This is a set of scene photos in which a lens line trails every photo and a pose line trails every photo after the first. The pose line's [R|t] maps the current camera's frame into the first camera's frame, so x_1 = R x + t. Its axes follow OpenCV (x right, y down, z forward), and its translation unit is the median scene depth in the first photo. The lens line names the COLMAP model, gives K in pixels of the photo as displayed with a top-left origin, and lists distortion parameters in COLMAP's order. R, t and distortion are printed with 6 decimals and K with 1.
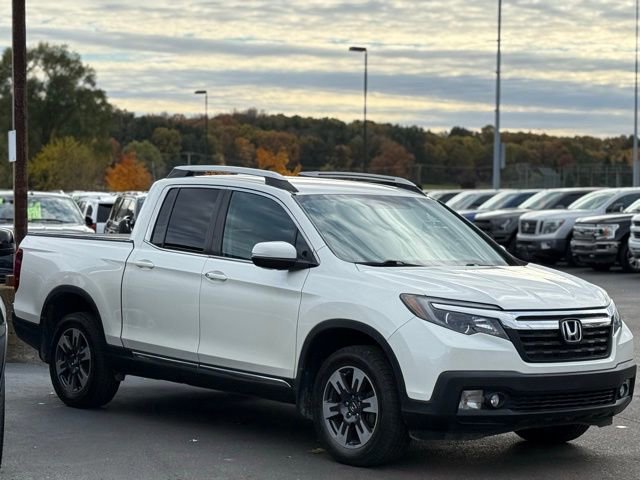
lens RADIAL K [[1731.2, 0, 321.7], [0, 1731.2, 241.4], [0, 0, 1]] dist [0.204267, 0.000000]
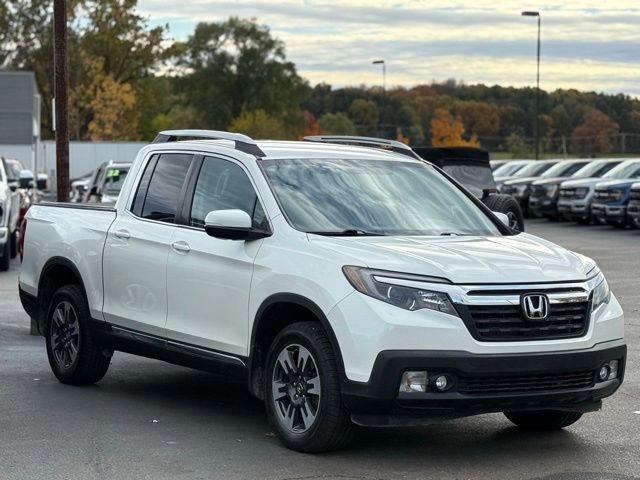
lens RADIAL K [[1731.2, 0, 318.3], [0, 1731.2, 238.8], [0, 0, 1]] dist [0.204267, 0.000000]
pose [[0.989058, -0.000497, -0.147527, 0.142572], [0.002489, 0.999908, 0.013316, 0.003139], [0.147506, -0.013538, 0.988968, 0.075893]]
